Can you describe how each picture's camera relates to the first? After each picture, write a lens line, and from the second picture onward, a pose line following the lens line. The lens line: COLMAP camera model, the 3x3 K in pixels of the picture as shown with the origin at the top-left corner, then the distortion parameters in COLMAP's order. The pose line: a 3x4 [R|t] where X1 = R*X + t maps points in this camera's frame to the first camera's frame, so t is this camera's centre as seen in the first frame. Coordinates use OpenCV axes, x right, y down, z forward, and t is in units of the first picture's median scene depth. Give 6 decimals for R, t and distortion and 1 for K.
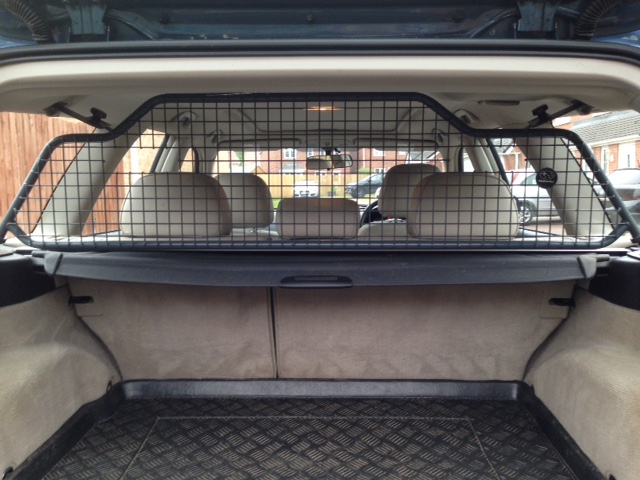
lens RADIAL K [[609.2, 0, 320.0], [0, 609.2, 240.0], [0, 0, 1]] dist [0.013459, 0.009147]
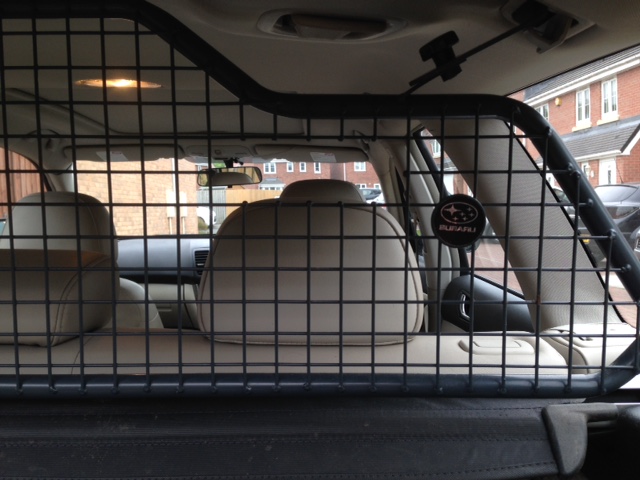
lens RADIAL K [[619.1, 0, 320.0], [0, 619.1, 240.0], [0, 0, 1]] dist [0.144874, -0.003232]
pose [[0.999136, 0.005930, 0.041147, 0.256659], [-0.004883, 0.999663, -0.025495, -0.075717], [-0.041284, 0.025272, 0.998828, 0.579424]]
